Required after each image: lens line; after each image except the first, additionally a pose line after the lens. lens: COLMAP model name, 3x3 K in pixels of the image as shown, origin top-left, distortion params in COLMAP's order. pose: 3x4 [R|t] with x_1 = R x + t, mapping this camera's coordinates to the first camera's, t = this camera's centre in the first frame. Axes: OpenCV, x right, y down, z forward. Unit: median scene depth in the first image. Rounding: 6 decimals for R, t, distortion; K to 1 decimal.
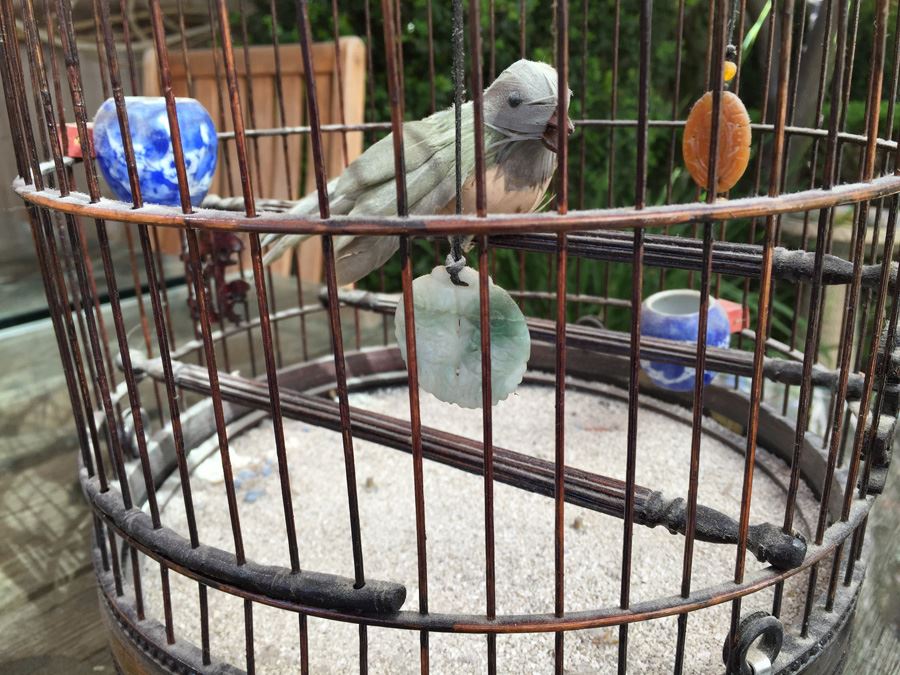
lens RADIAL K [[797.9, 0, 450.0], [0, 797.9, 337.5], [0, 0, 1]] dist [0.055496, -0.005883]
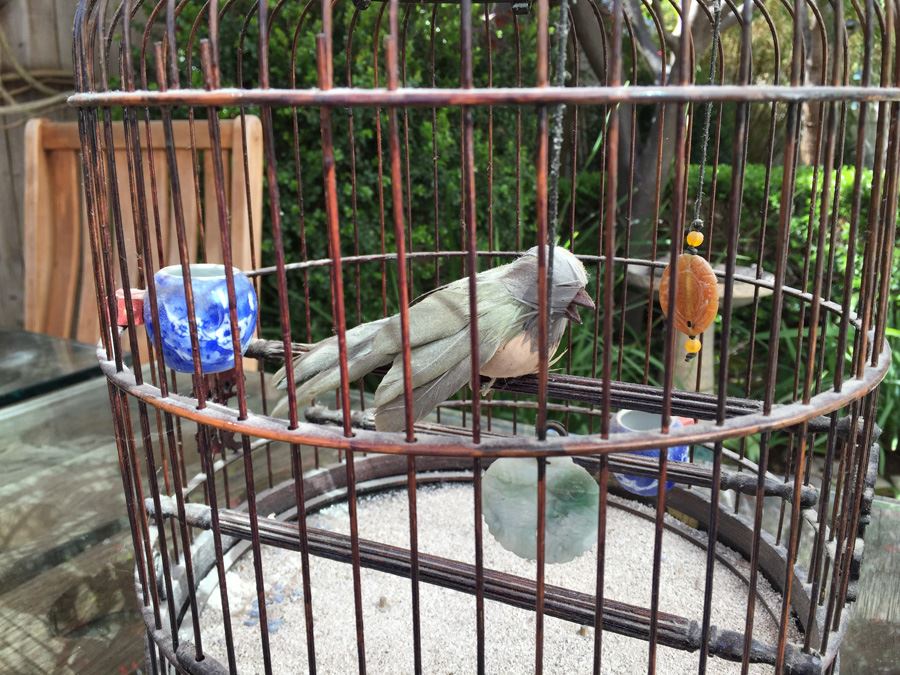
lens RADIAL K [[789.4, 0, 450.0], [0, 789.4, 337.5], [0, 0, 1]] dist [0.092761, -0.116471]
pose [[0.986207, -0.028853, 0.162980, -0.181654], [0.038130, 0.997808, -0.054085, -0.114494], [-0.161062, 0.059553, 0.985146, -0.088487]]
